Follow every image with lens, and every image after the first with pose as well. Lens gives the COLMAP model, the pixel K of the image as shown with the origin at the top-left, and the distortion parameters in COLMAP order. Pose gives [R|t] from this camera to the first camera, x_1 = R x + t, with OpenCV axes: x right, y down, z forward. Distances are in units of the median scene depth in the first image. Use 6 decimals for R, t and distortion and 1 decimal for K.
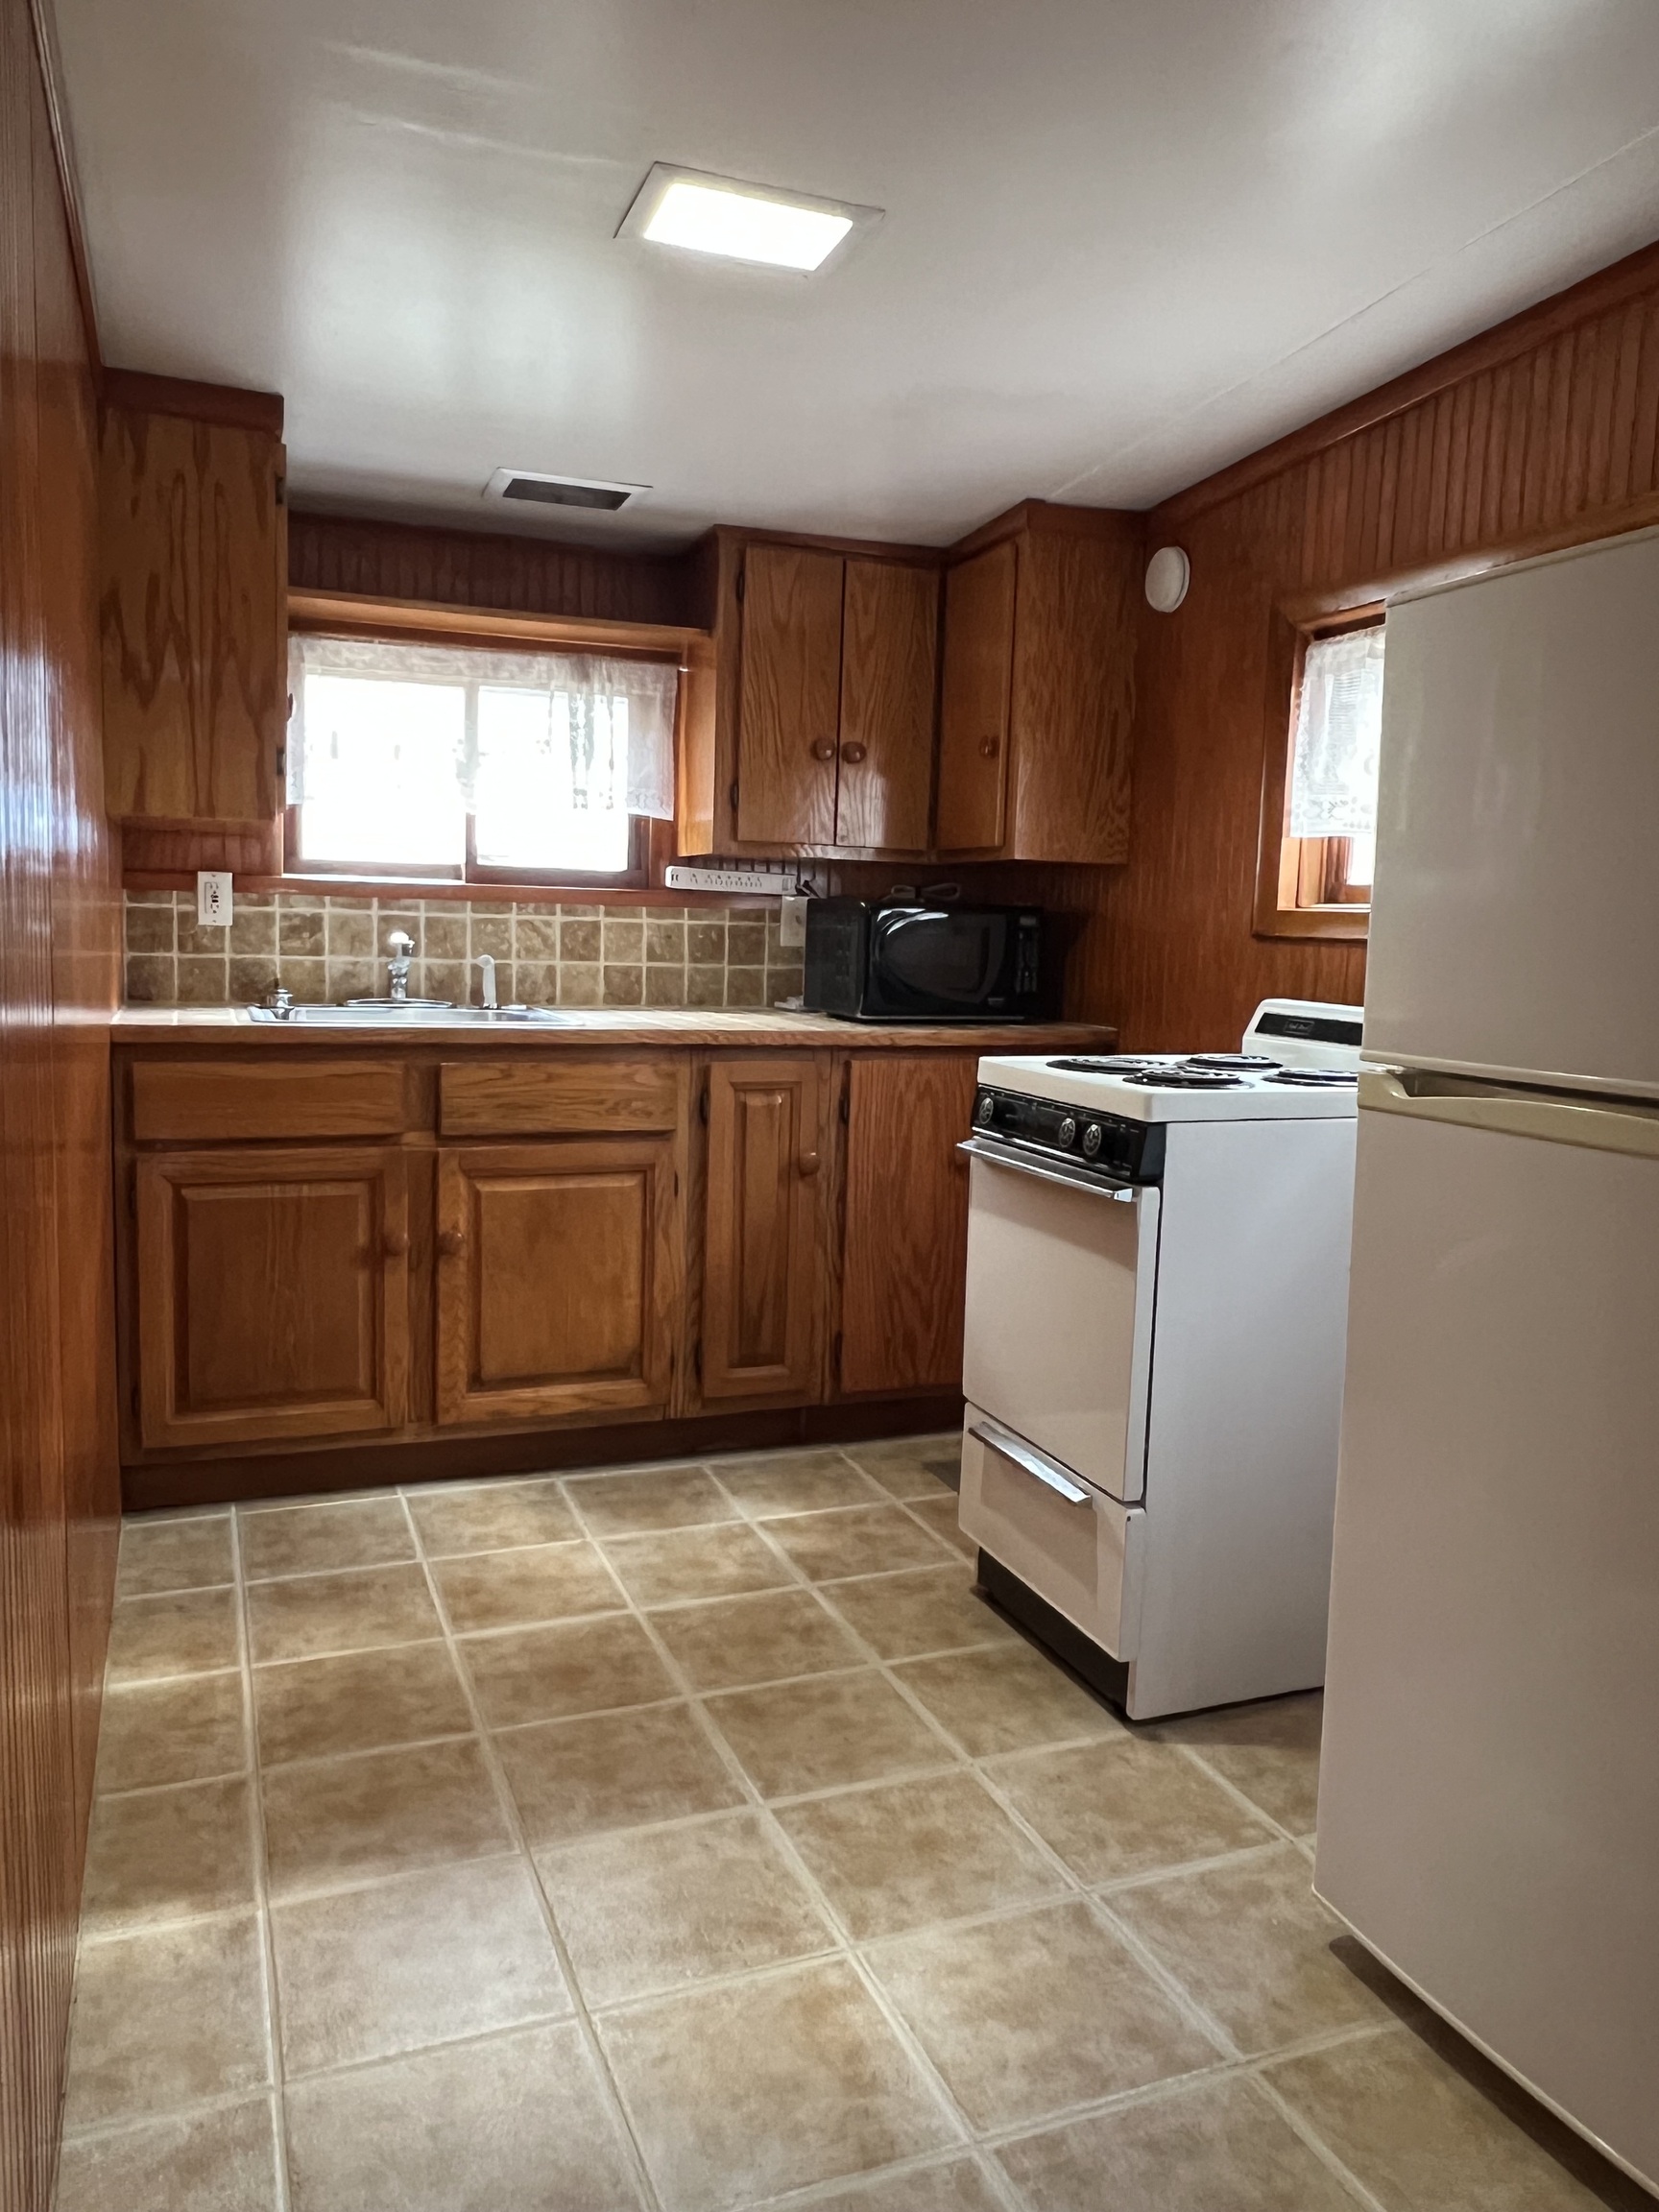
lens RADIAL K [[1557.1, 0, 830.3], [0, 1557.1, 1094.7], [0, 0, 1]] dist [-0.002150, 0.000047]
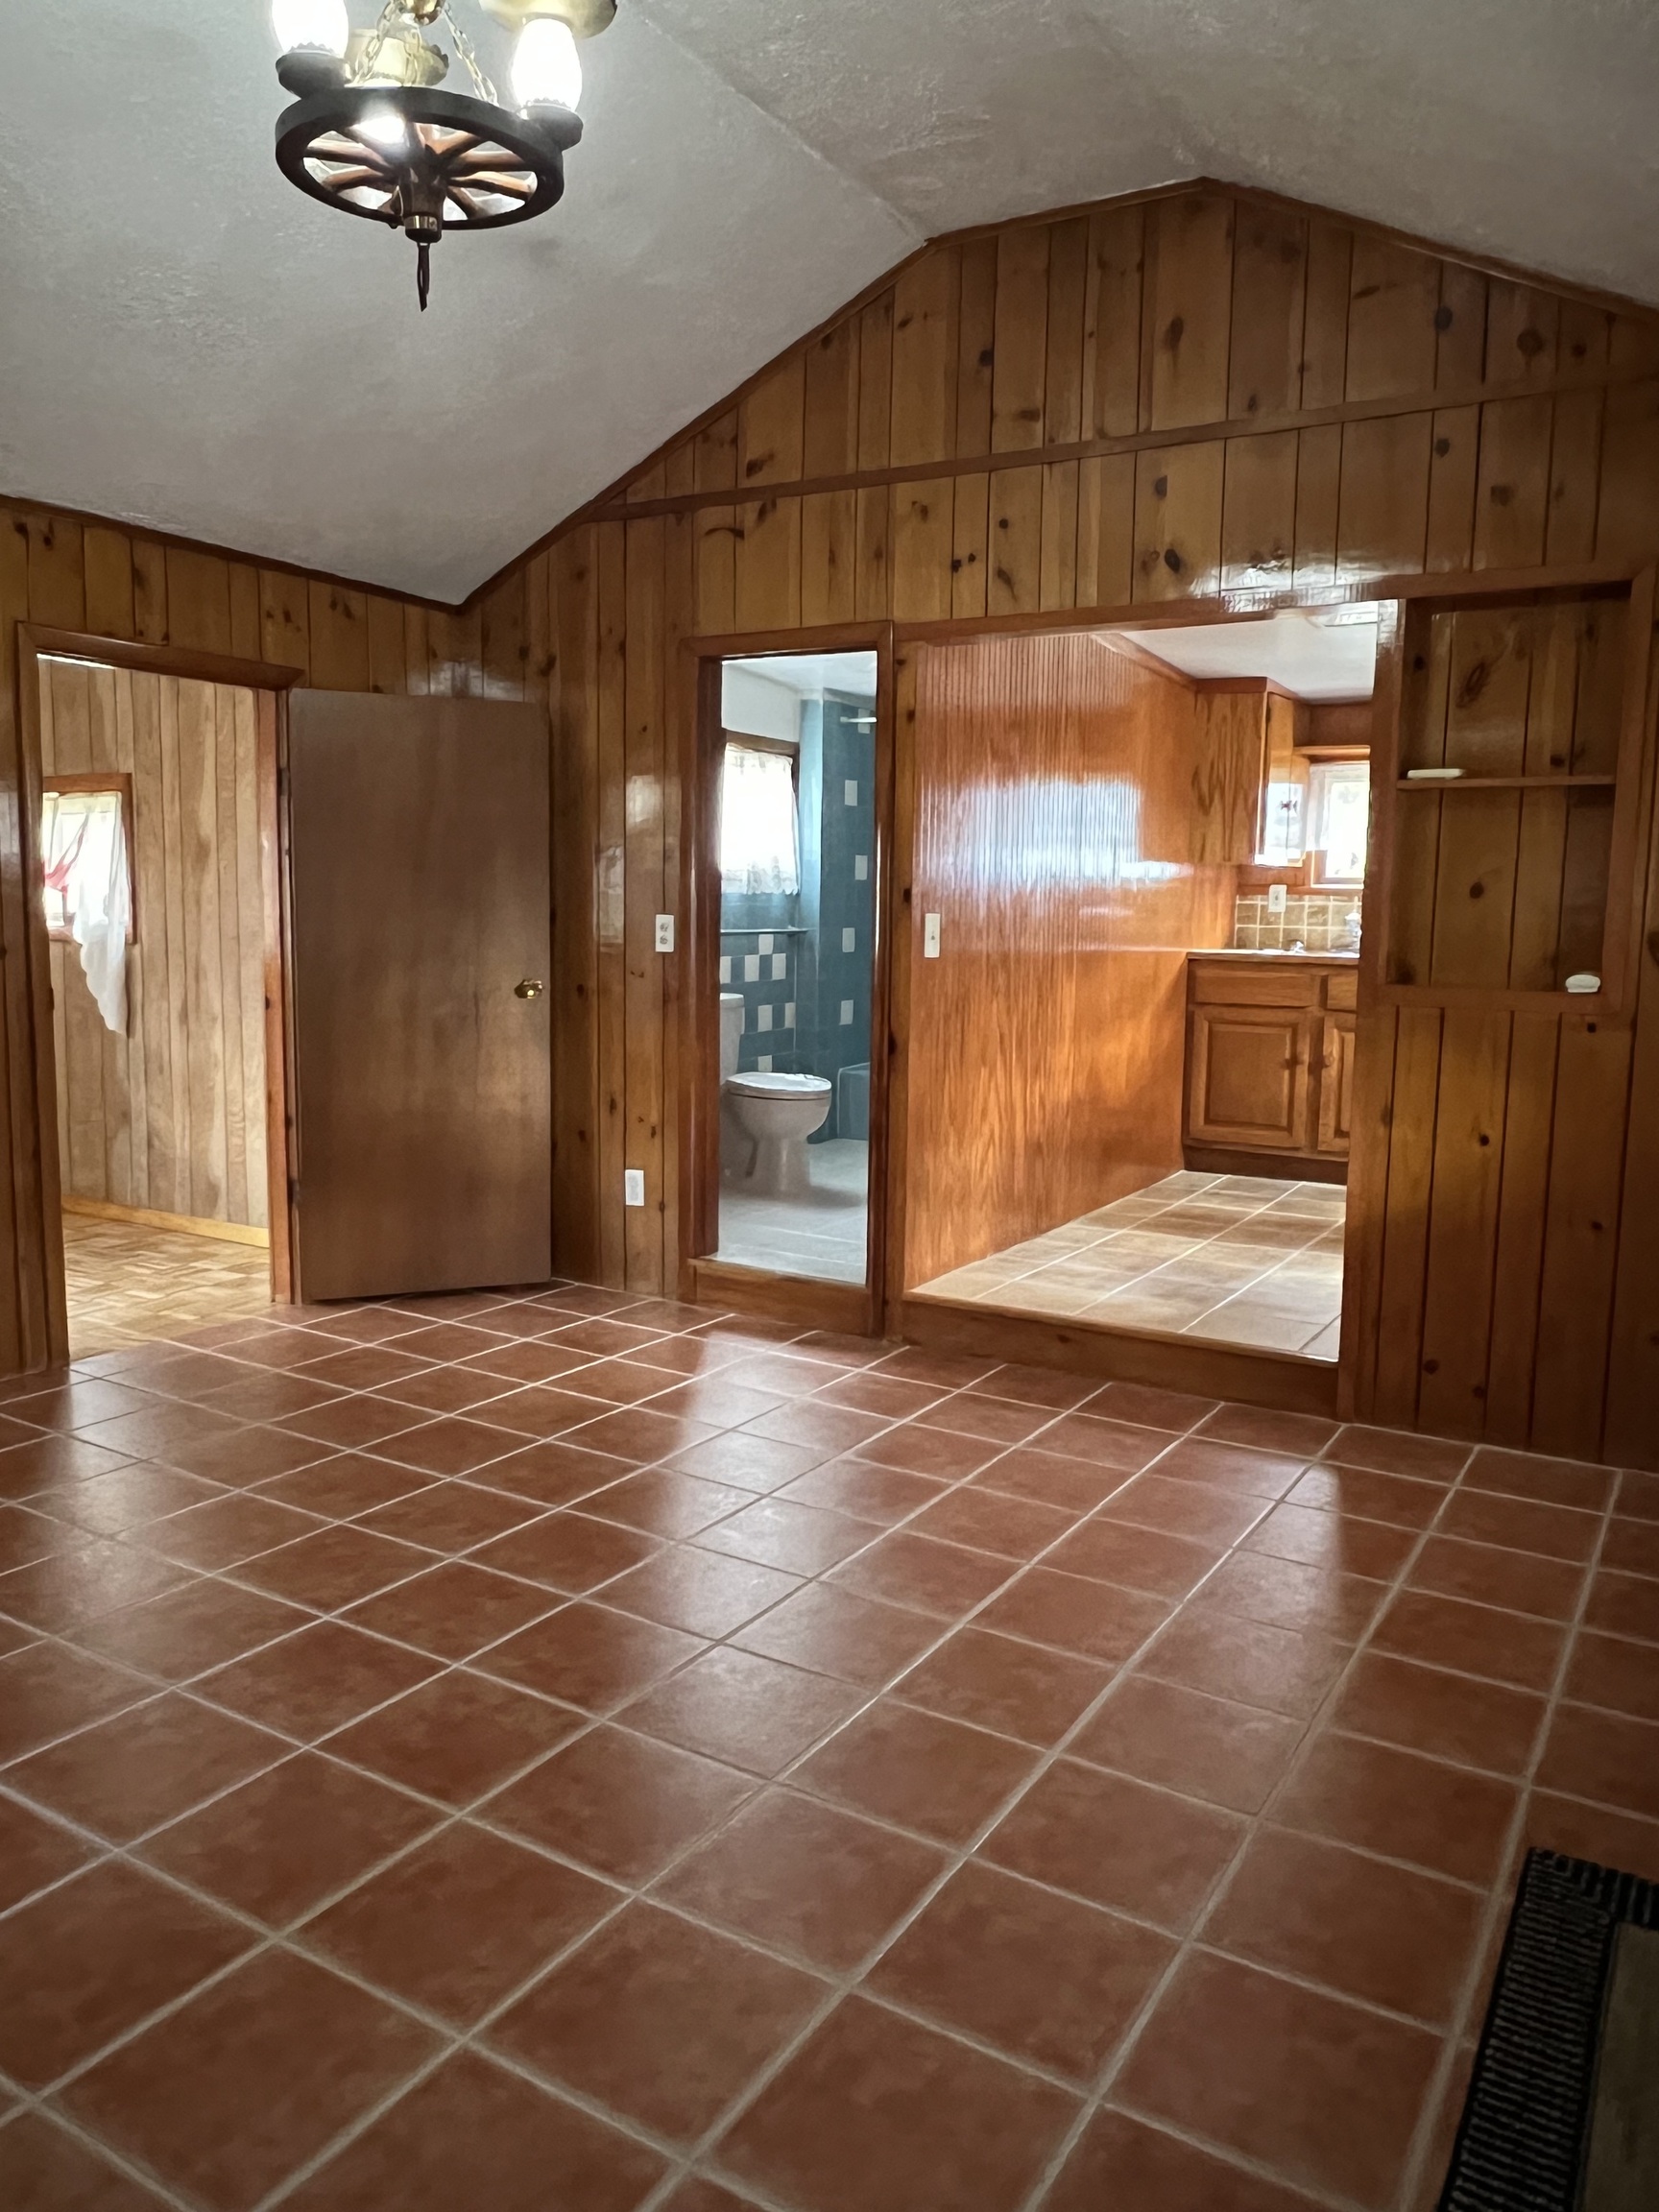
lens RADIAL K [[1557.1, 0, 827.5], [0, 1557.1, 1101.2], [0, 0, 1]] dist [-0.002150, 0.000047]
pose [[0.599954, 0.082806, -0.795737, 1.011323], [-0.088984, 0.995364, 0.036489, 0.132113], [0.795070, 0.048916, 0.604542, -0.776632]]
